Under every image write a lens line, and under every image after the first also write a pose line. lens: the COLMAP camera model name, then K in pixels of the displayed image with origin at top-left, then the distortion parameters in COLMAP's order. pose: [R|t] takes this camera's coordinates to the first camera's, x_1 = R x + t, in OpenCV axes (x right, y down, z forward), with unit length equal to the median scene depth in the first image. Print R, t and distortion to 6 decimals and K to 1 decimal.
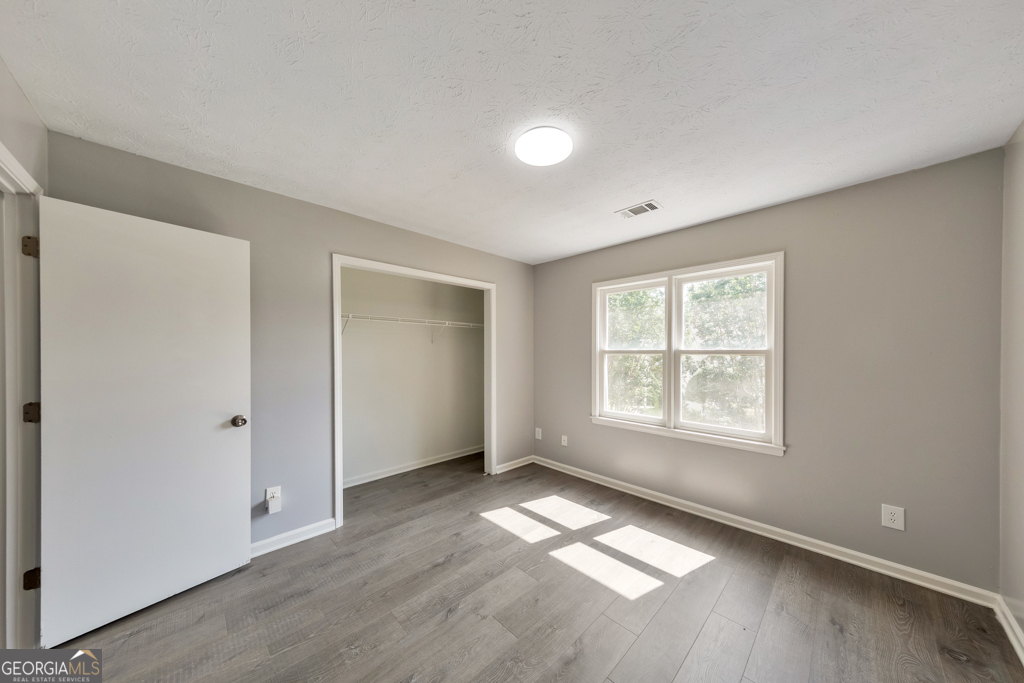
lens RADIAL K [[330.2, 0, 510.7], [0, 330.2, 352.2], [0, 0, 1]] dist [0.009844, 0.000031]
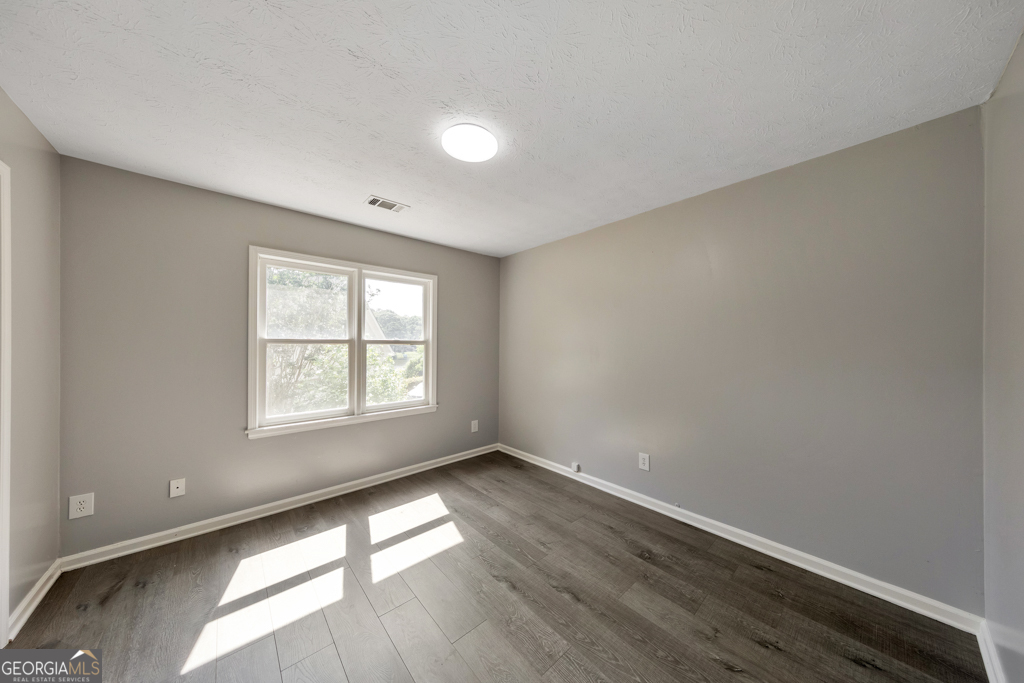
lens RADIAL K [[326.7, 0, 516.5], [0, 326.7, 345.2], [0, 0, 1]] dist [0.009371, -0.000049]
pose [[0.042535, -0.004795, 0.999083, -0.534723], [-0.005208, 0.999974, 0.005021, 0.002591], [-0.999081, -0.005417, 0.042509, 0.470216]]
